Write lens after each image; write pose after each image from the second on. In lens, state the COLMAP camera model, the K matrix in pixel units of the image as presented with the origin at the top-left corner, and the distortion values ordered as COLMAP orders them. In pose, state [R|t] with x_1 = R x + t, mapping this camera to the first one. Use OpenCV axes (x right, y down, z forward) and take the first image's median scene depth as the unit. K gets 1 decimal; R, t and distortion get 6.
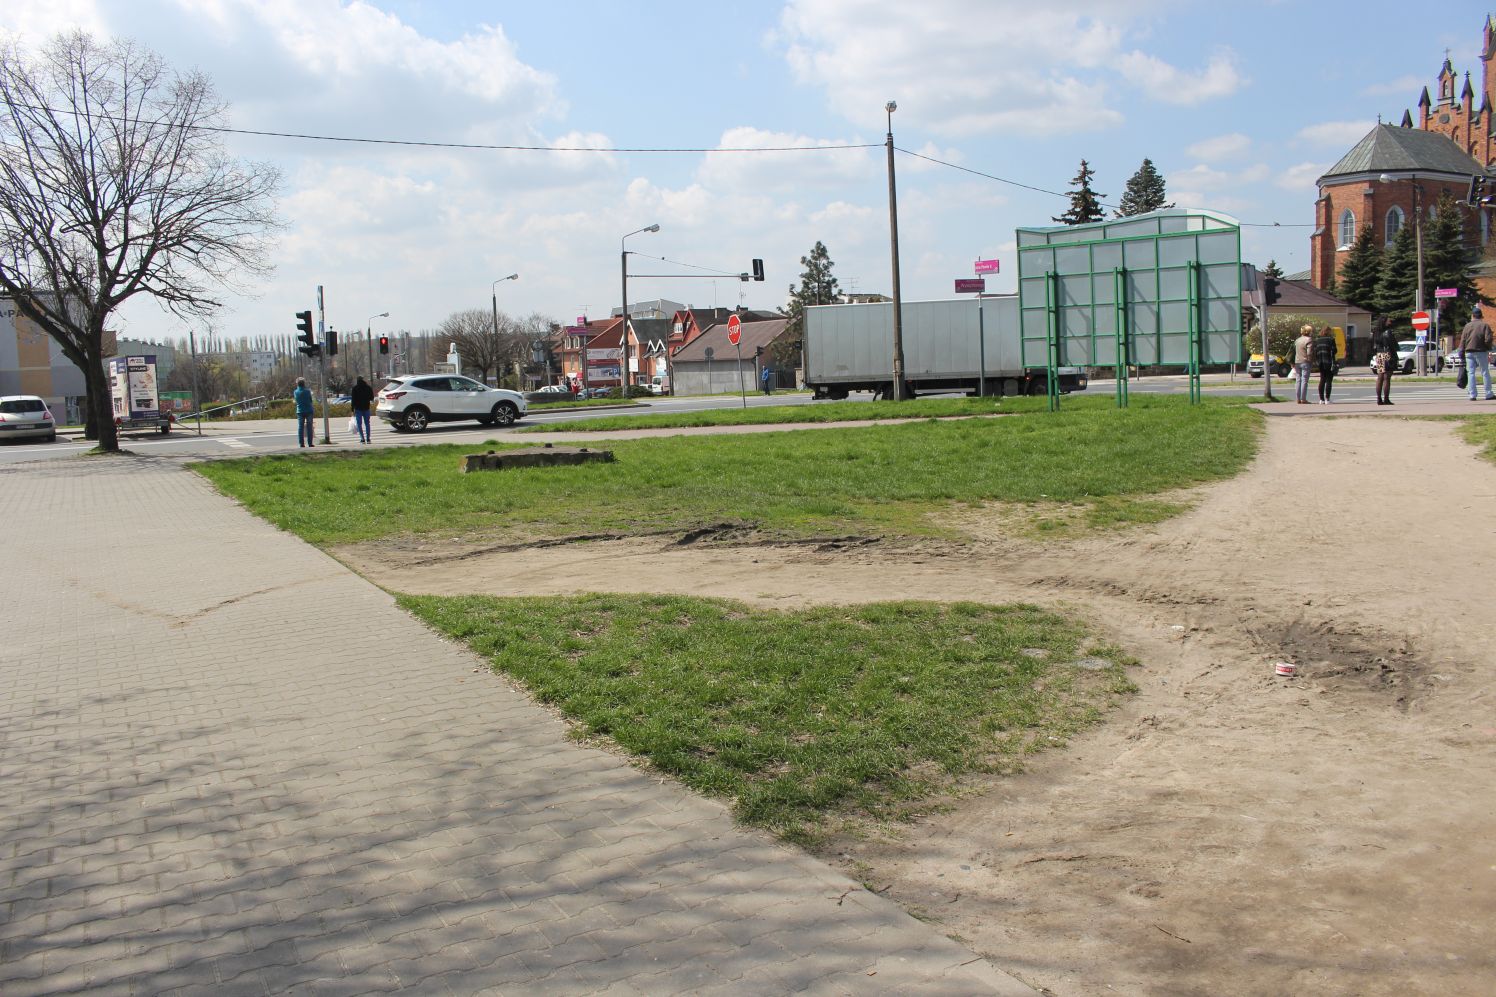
lens RADIAL K [[1234.8, 0, 735.4], [0, 1234.8, 492.5], [0, 0, 1]] dist [-0.155759, 0.127937]
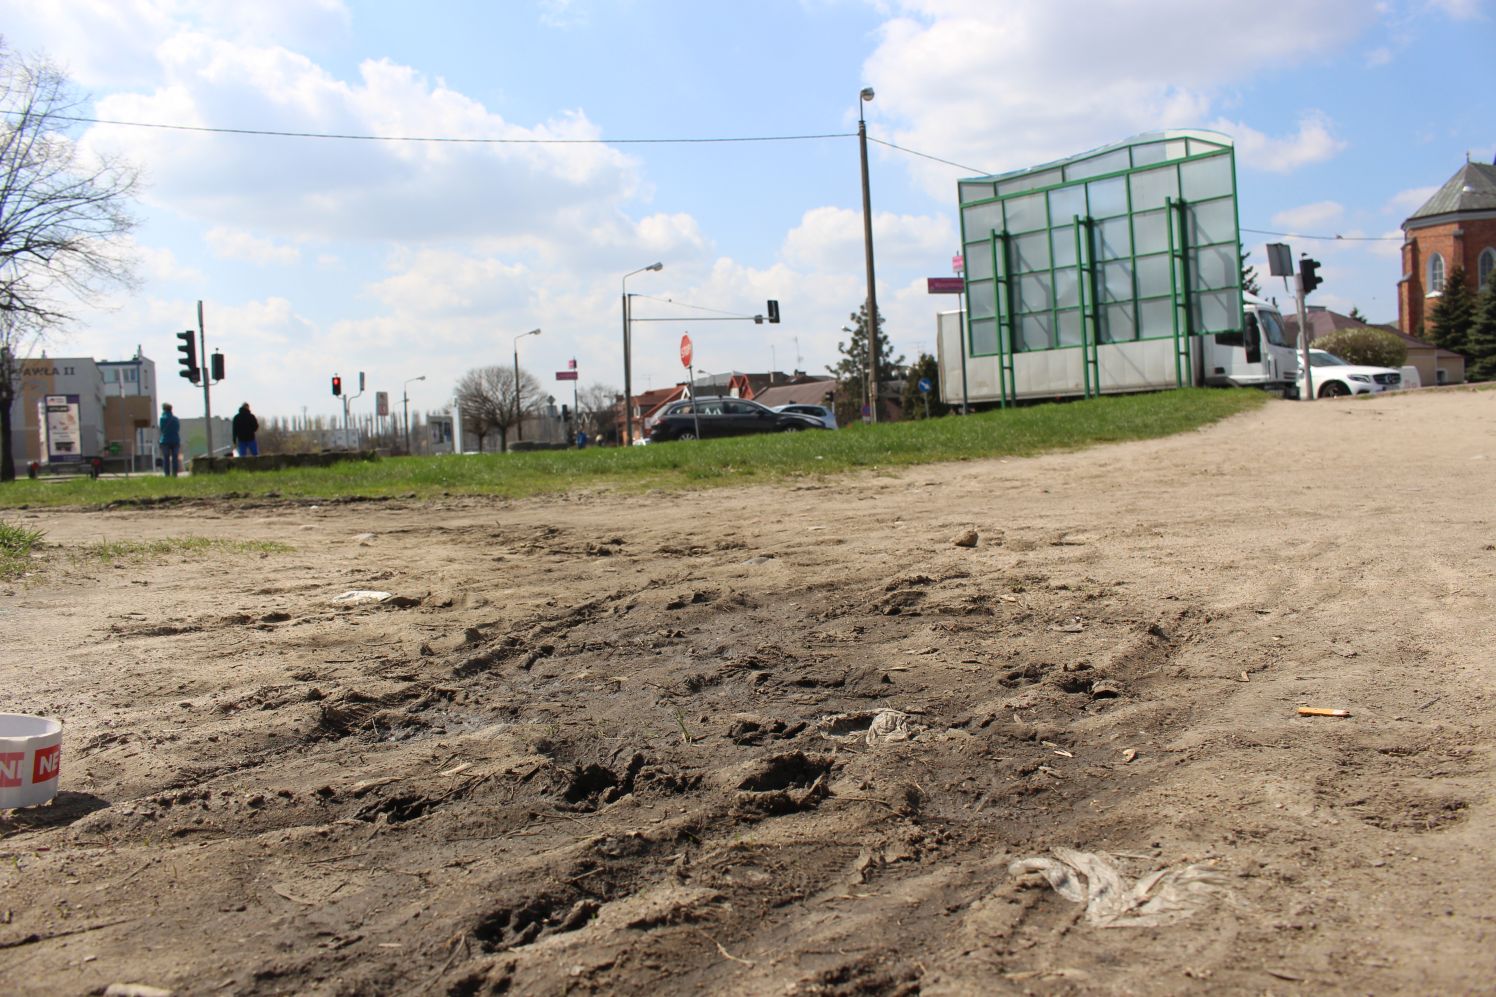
lens RADIAL K [[1228.9, 0, 740.5], [0, 1228.9, 494.6], [0, 0, 1]] dist [-0.147571, 0.111140]
pose [[0.997537, -0.007586, -0.069734, 0.143594], [0.003285, 0.998096, -0.061586, 0.033181], [0.070068, 0.061205, 0.995663, 0.222570]]
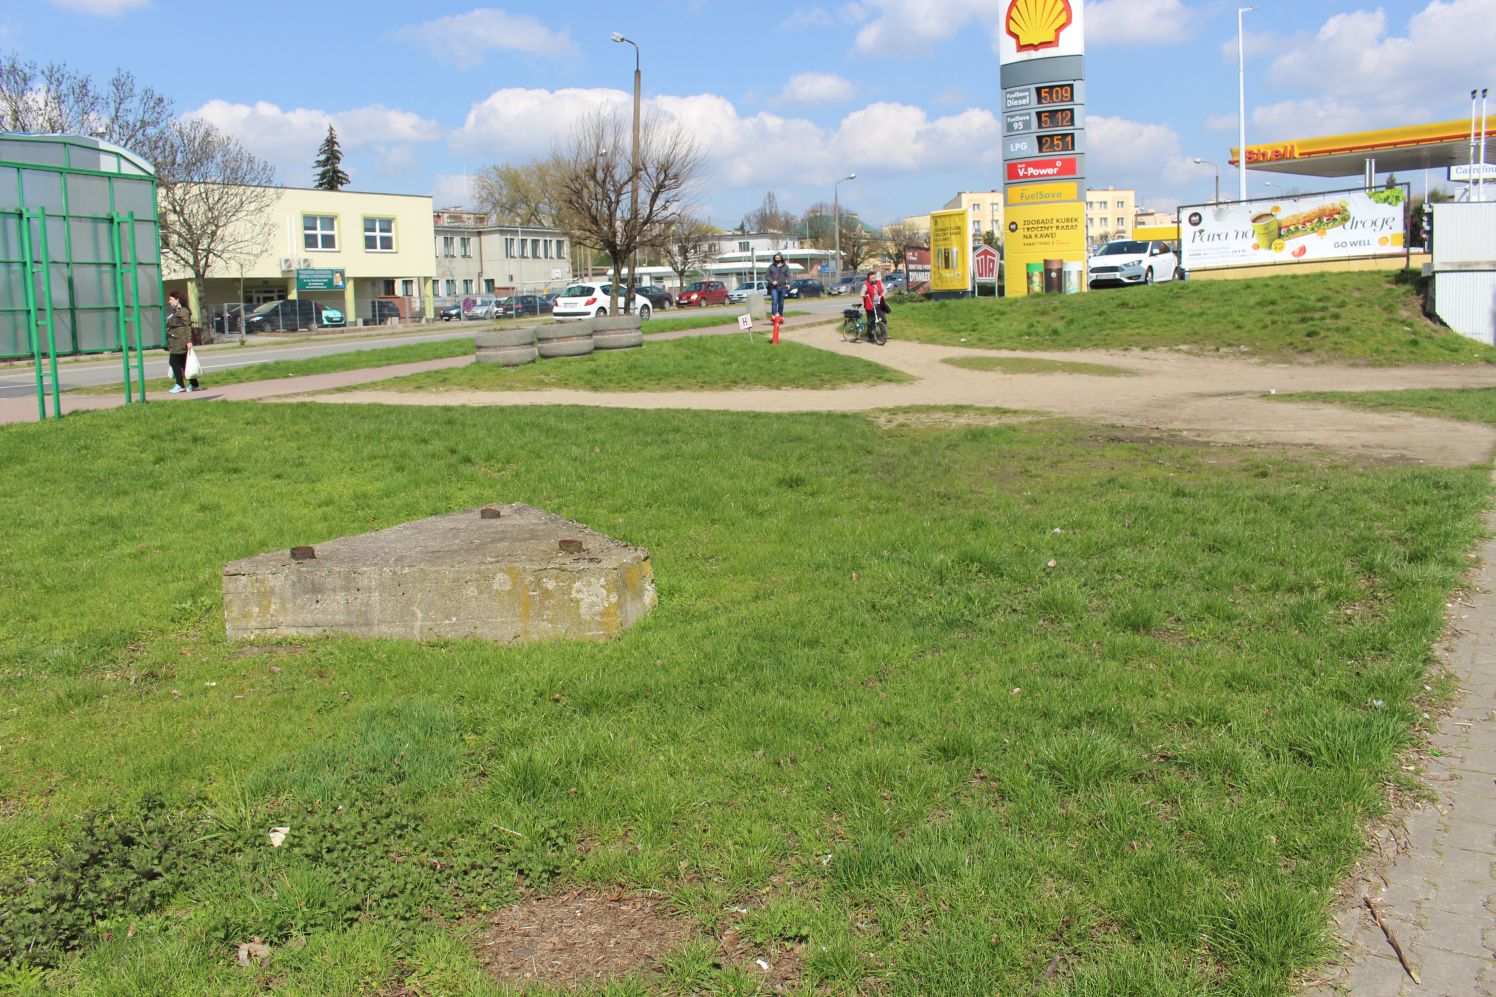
lens RADIAL K [[1257.5, 0, 736.0], [0, 1257.5, 480.0], [0, 0, 1]] dist [-0.141401, 0.117139]
pose [[-0.448540, -0.072318, 0.890832, -0.432991], [0.147307, 0.977108, 0.153492, -0.078674], [-0.881540, 0.200073, -0.427620, 0.909672]]
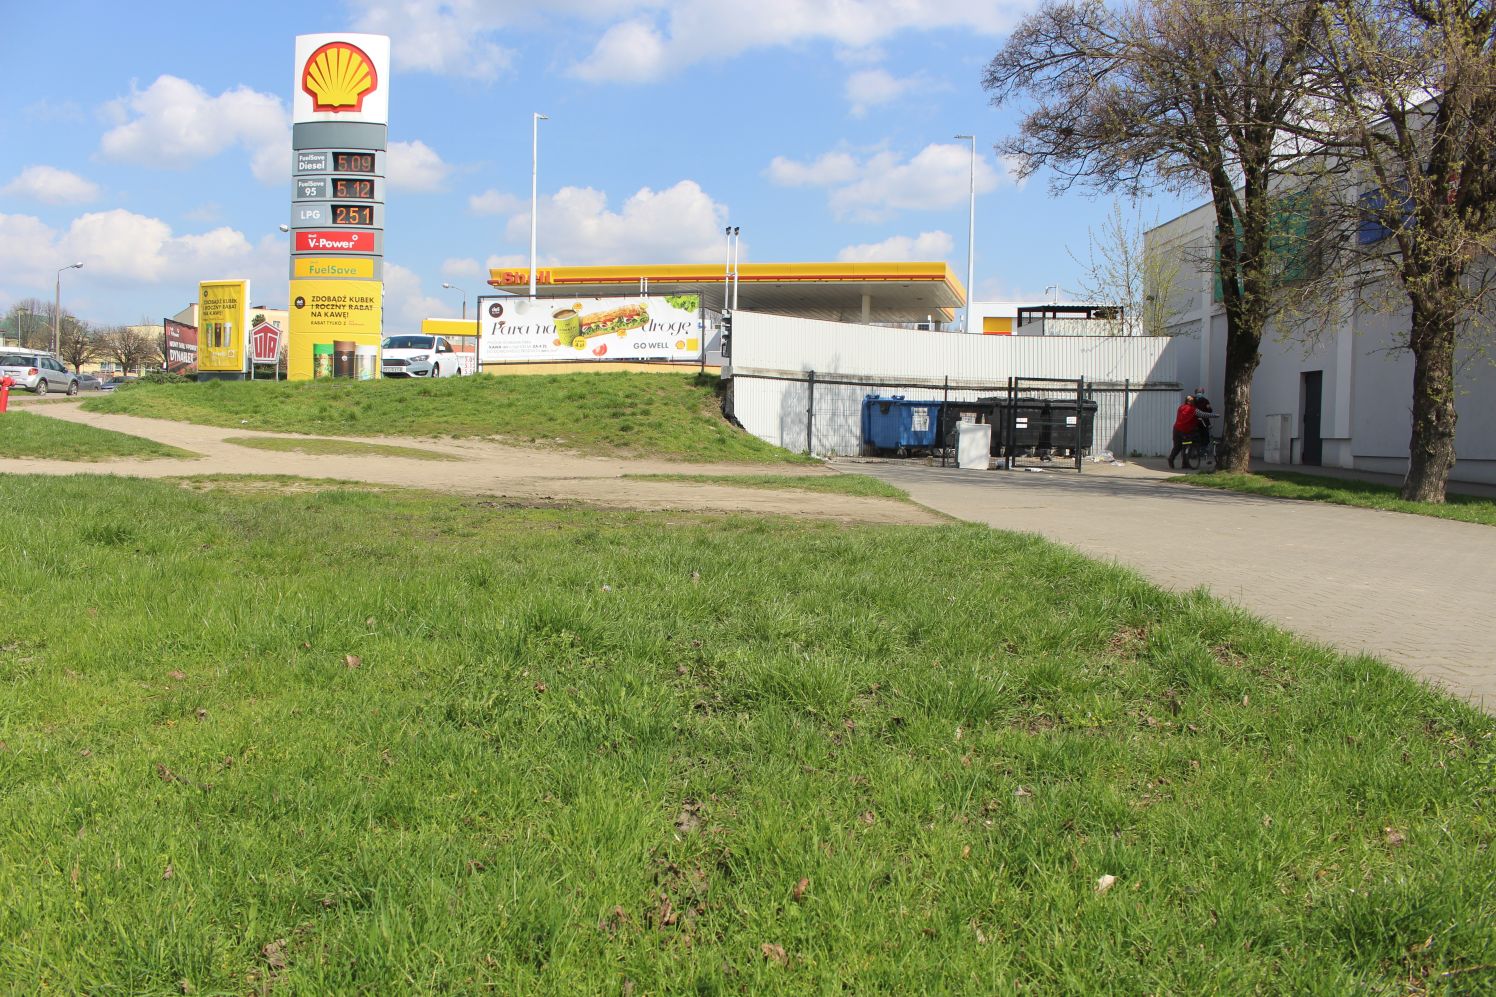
lens RADIAL K [[1234.8, 0, 735.4], [0, 1234.8, 492.5], [0, 0, 1]] dist [-0.155759, 0.127937]
pose [[-0.879130, -0.013290, 0.476396, -0.290189], [0.053924, 0.990418, 0.127141, -0.042320], [-0.473521, 0.137462, -0.869990, 0.862148]]
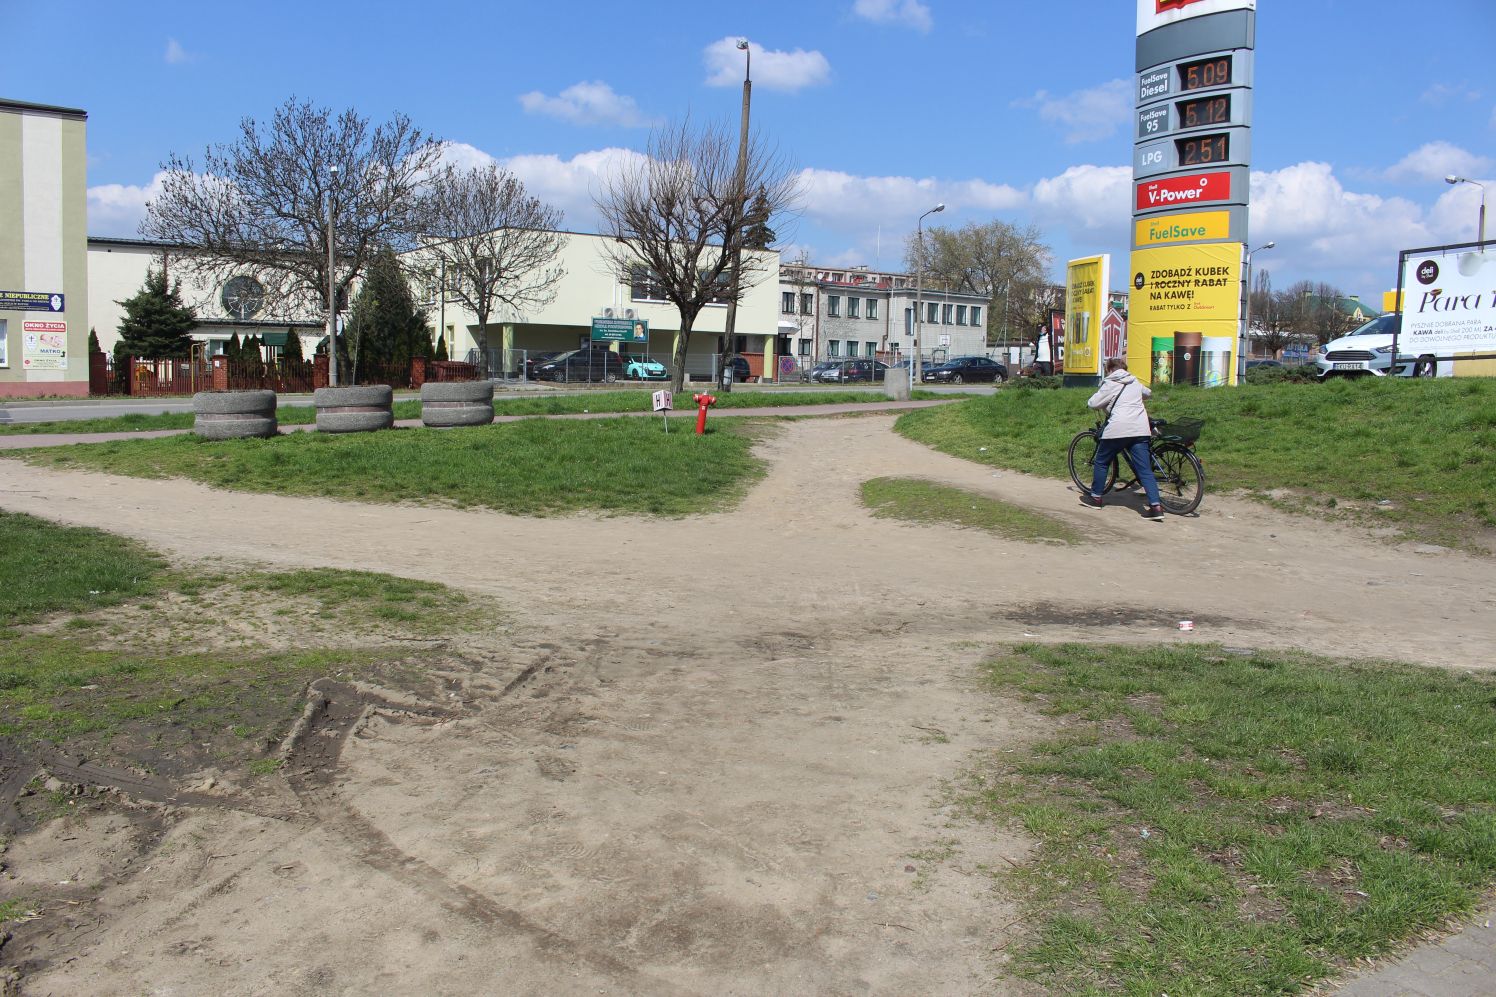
lens RADIAL K [[1234.8, 0, 735.4], [0, 1234.8, 492.5], [0, 0, 1]] dist [-0.155759, 0.127937]
pose [[-0.064211, -0.059529, 0.996159, -0.206514], [0.090862, 0.993724, 0.065240, -0.032452], [-0.993791, 0.094702, -0.058399, 0.398714]]
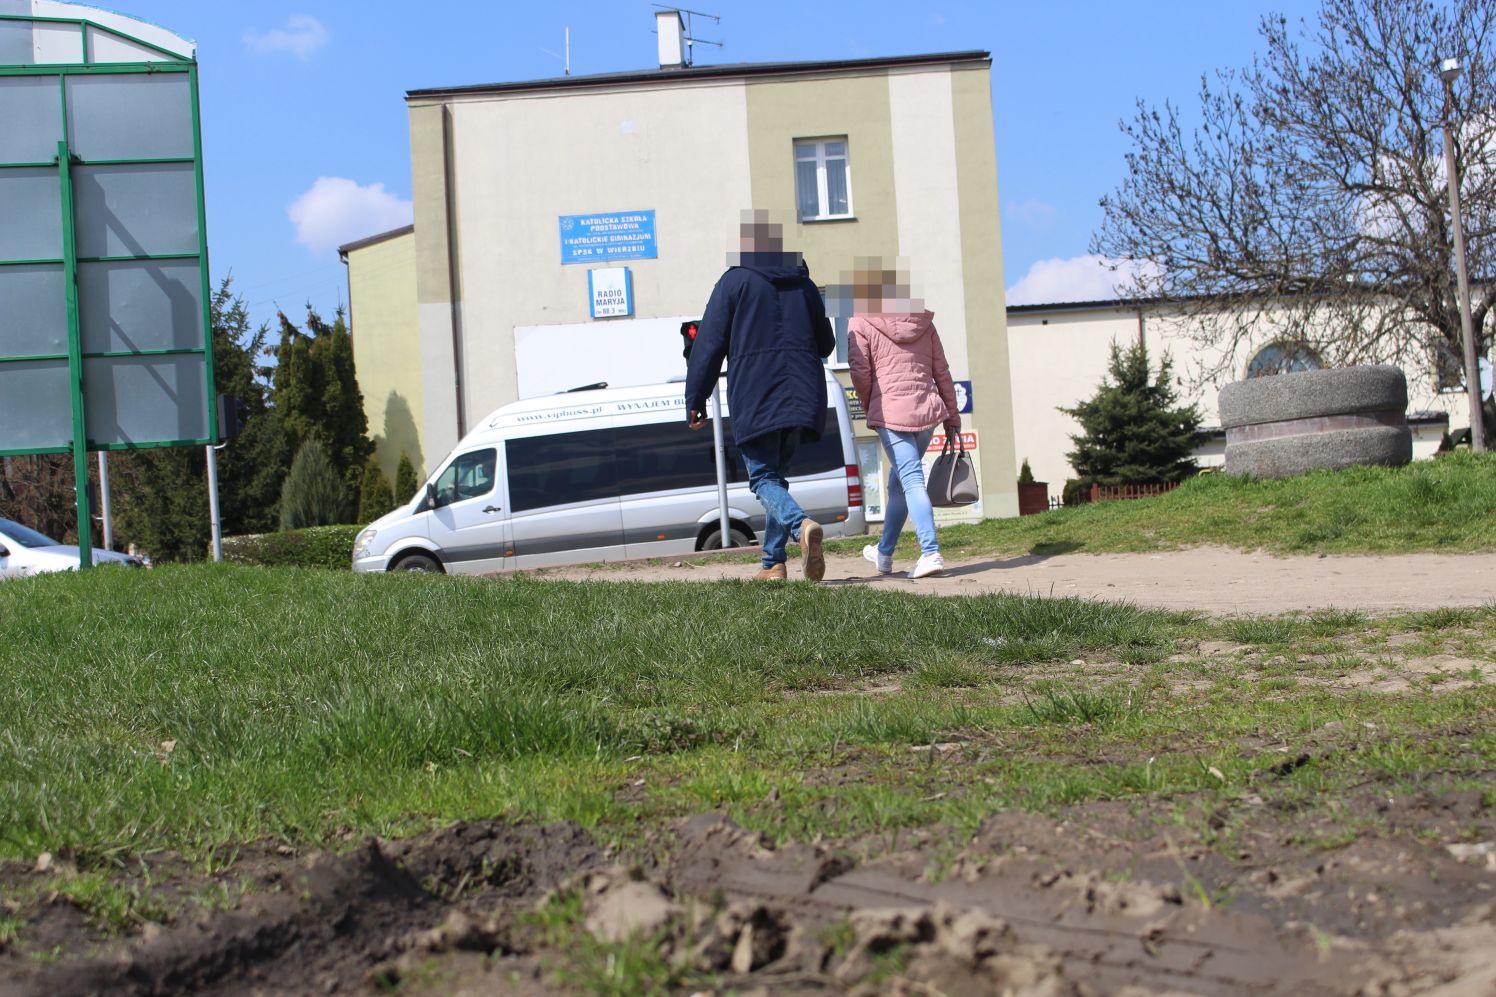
lens RADIAL K [[2332.5, 0, 741.3], [0, 2332.5, 499.4], [0, 0, 1]] dist [-0.045113, 0.128388]
pose [[0.526852, 0.034802, 0.849244, -0.066704], [0.136756, 0.982673, -0.125110, 0.012854], [-0.838883, 0.182053, 0.512964, 0.463657]]
